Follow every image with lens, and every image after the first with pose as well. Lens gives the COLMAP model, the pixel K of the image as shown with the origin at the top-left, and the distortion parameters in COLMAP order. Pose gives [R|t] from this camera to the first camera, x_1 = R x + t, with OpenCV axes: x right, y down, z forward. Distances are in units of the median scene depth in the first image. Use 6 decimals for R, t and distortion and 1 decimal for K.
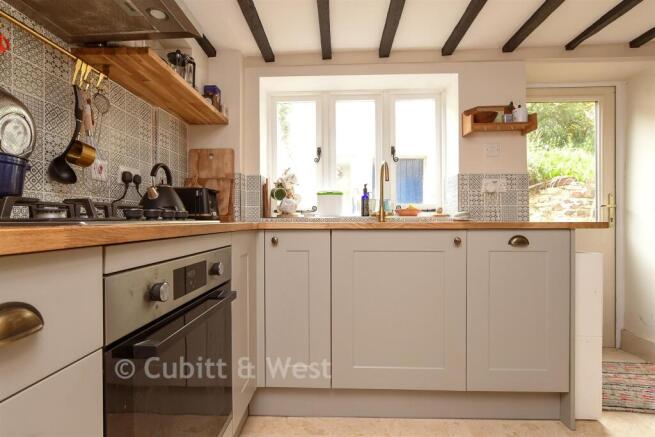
lens RADIAL K [[316.0, 0, 326.8], [0, 316.0, 218.2], [0, 0, 1]] dist [-0.005980, -0.000141]
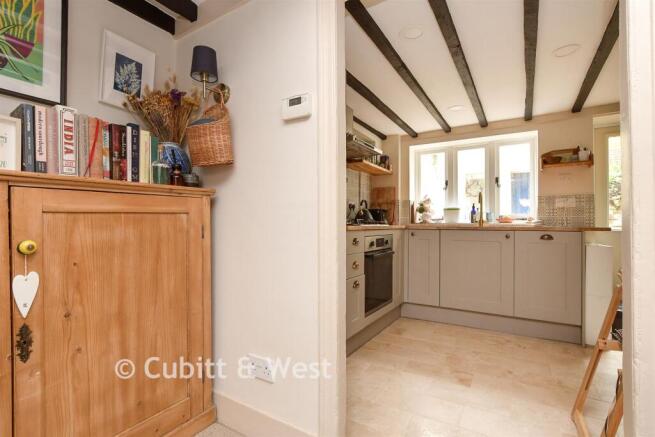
lens RADIAL K [[316.0, 0, 327.2], [0, 316.0, 221.9], [0, 0, 1]] dist [-0.005980, -0.000141]
pose [[0.871487, 0.002974, -0.490410, 0.279364], [-0.004544, 0.999988, -0.002012, -0.004813], [0.490398, 0.003982, 0.871490, -0.853610]]
